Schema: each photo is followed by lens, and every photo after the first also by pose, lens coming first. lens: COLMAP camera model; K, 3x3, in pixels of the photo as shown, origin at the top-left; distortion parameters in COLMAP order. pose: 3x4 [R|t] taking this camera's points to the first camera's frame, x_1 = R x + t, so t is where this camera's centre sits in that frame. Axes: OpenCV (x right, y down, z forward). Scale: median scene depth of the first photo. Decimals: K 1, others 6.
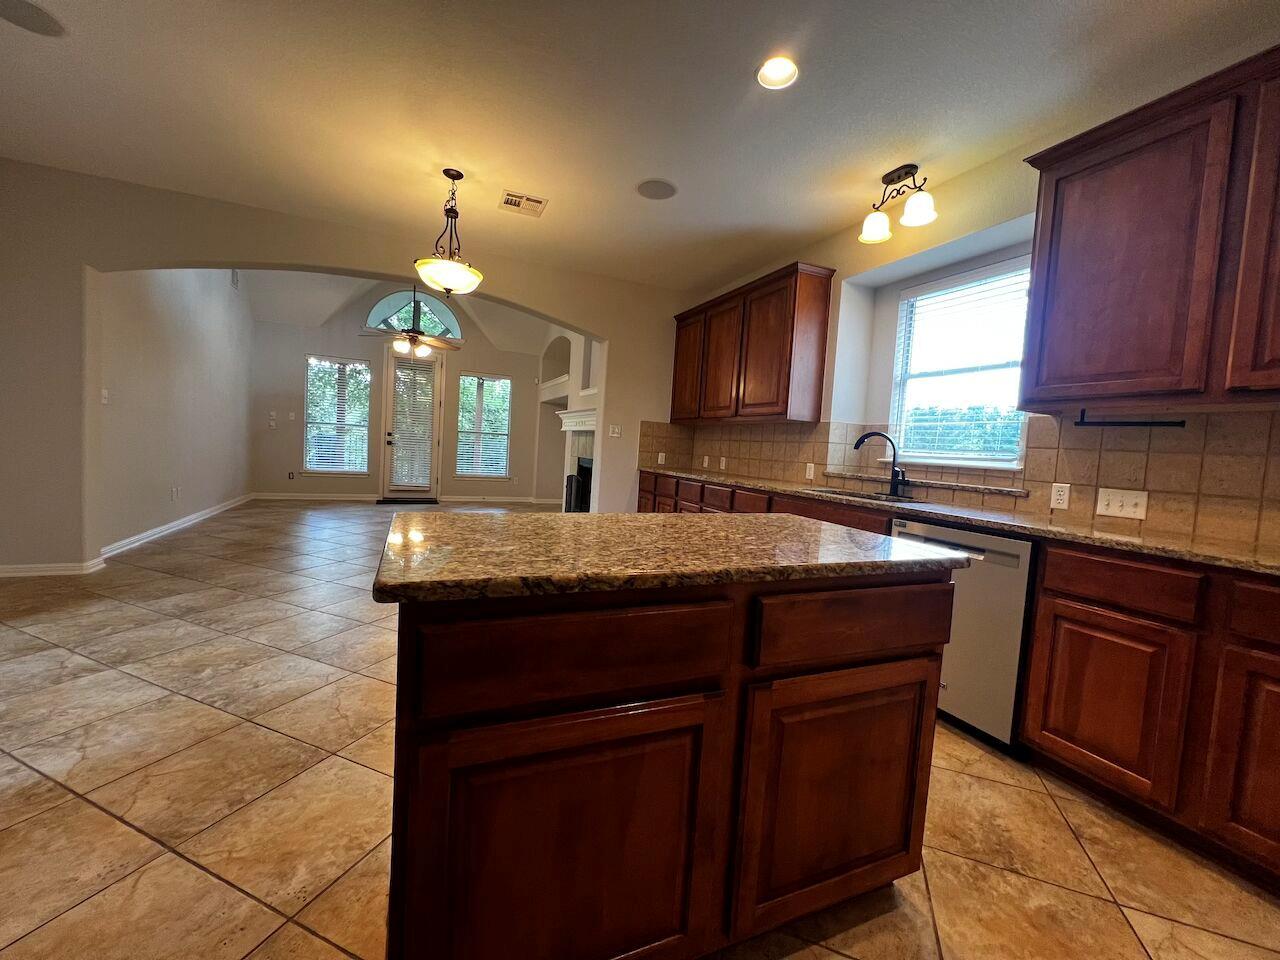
lens RADIAL K [[513.4, 0, 636.4], [0, 513.4, 476.4], [0, 0, 1]] dist [0.000129, 0.000097]
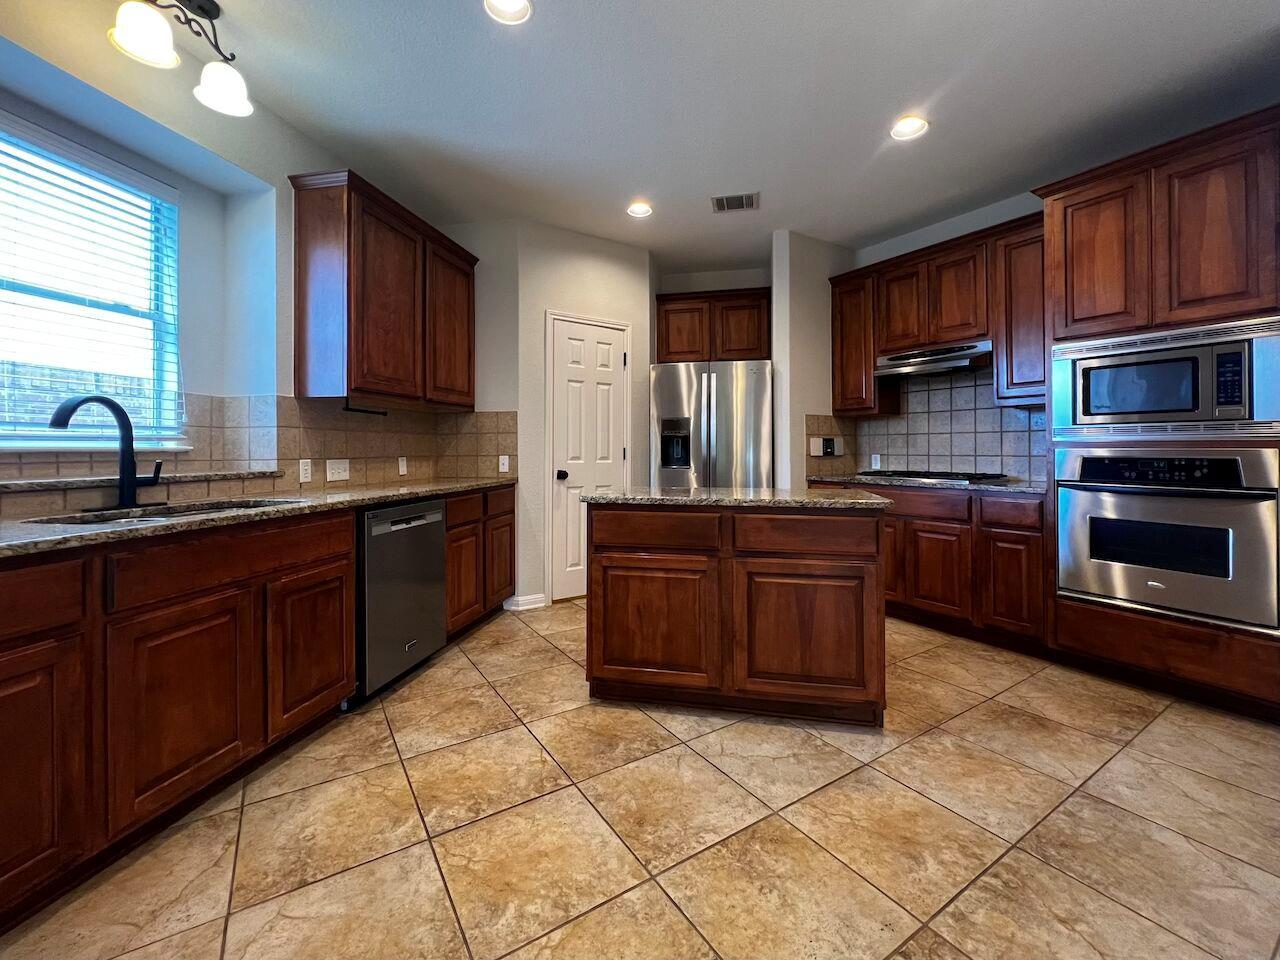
lens RADIAL K [[535.6, 0, 637.2], [0, 535.6, 444.9], [0, 0, 1]] dist [0.000093, 0.000147]
pose [[-0.816996, -0.054719, 0.574042, -0.257086], [-0.012827, 0.996966, 0.076777, -0.070382], [-0.576501, 0.055363, -0.815219, 0.930474]]
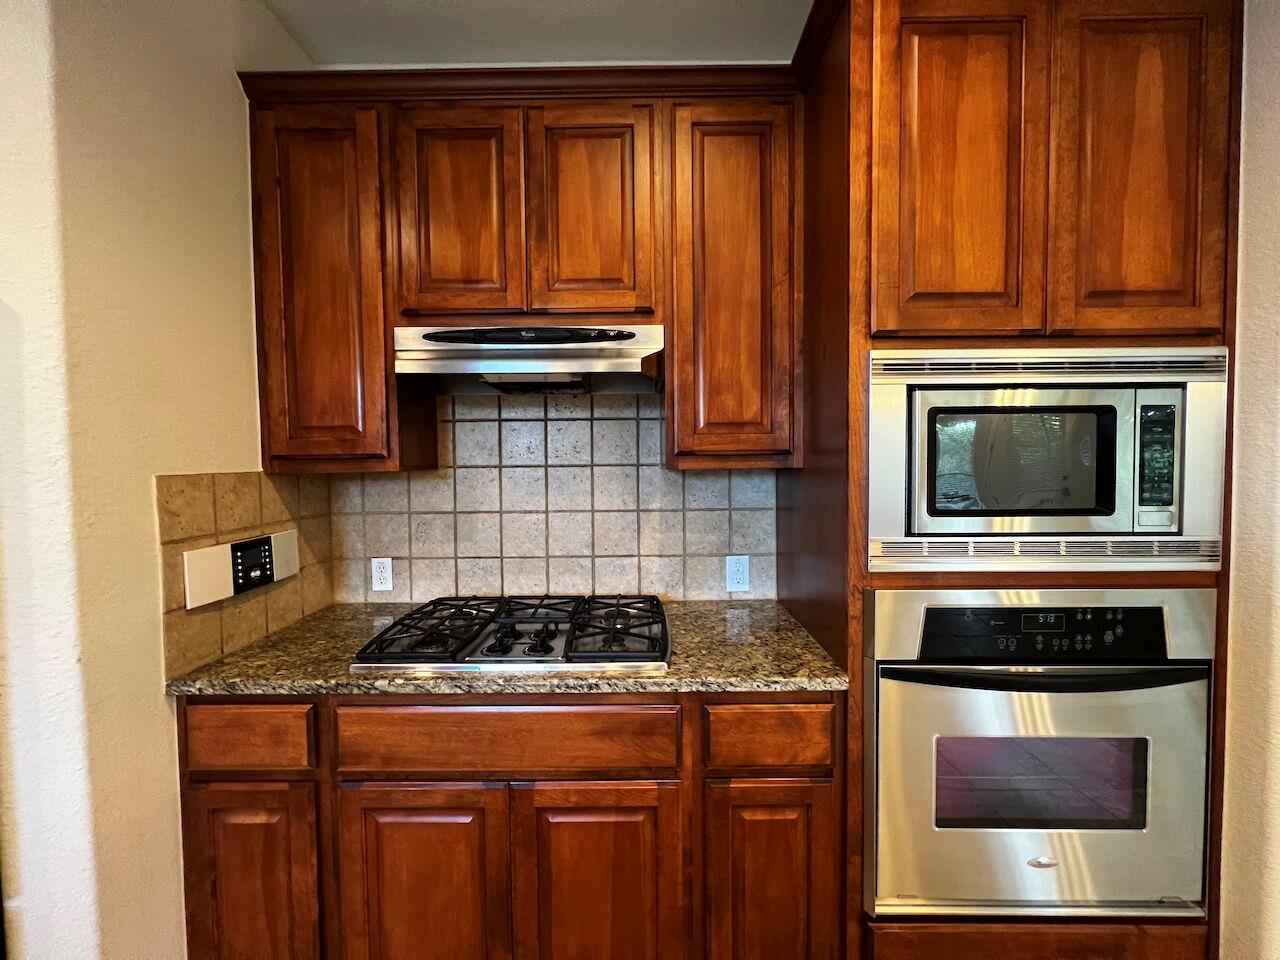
lens RADIAL K [[513.1, 0, 639.1], [0, 513.1, 475.7], [0, 0, 1]] dist [-0.001165, -0.000049]
pose [[-0.928436, -0.040672, -0.369258, -0.067977], [-0.070034, 0.995328, 0.066457, -0.092454], [0.364830, 0.087561, -0.926948, 0.252350]]
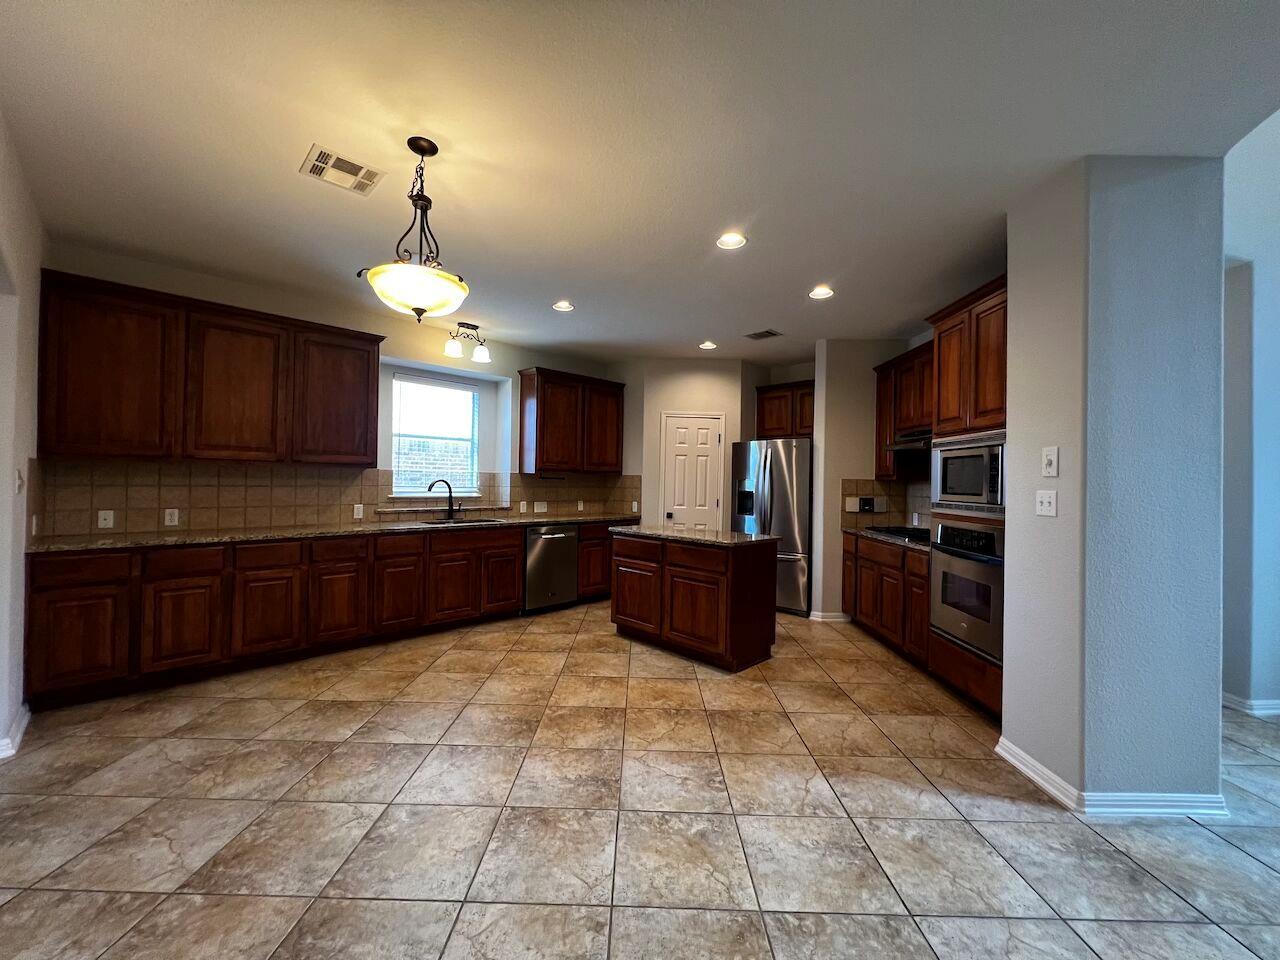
lens RADIAL K [[513.4, 0, 636.4], [0, 513.4, 476.4], [0, 0, 1]] dist [0.000129, 0.000097]
pose [[-0.363284, -0.061123, 0.929671, -0.938200], [0.013942, 0.997377, 0.071023, -0.159438], [-0.931574, 0.038763, -0.361479, 0.830138]]
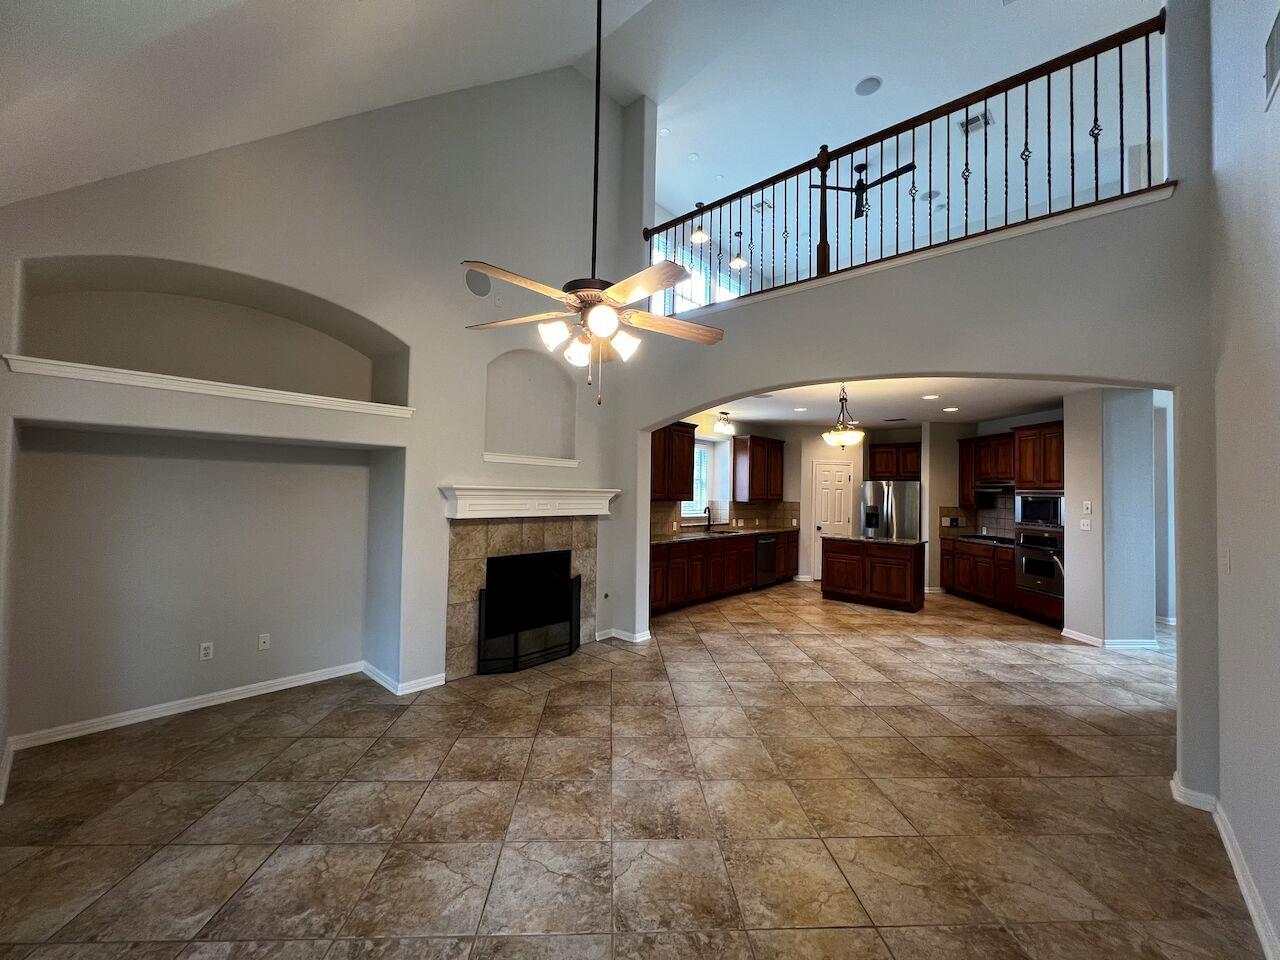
lens RADIAL K [[513.4, 0, 636.4], [0, 513.4, 476.4], [0, 0, 1]] dist [0.000129, 0.000097]
pose [[-0.420256, -0.045009, 0.906289, -1.327557], [0.005278, 0.998631, 0.052042, -0.296801], [-0.907390, 0.026654, -0.419443, 1.923640]]
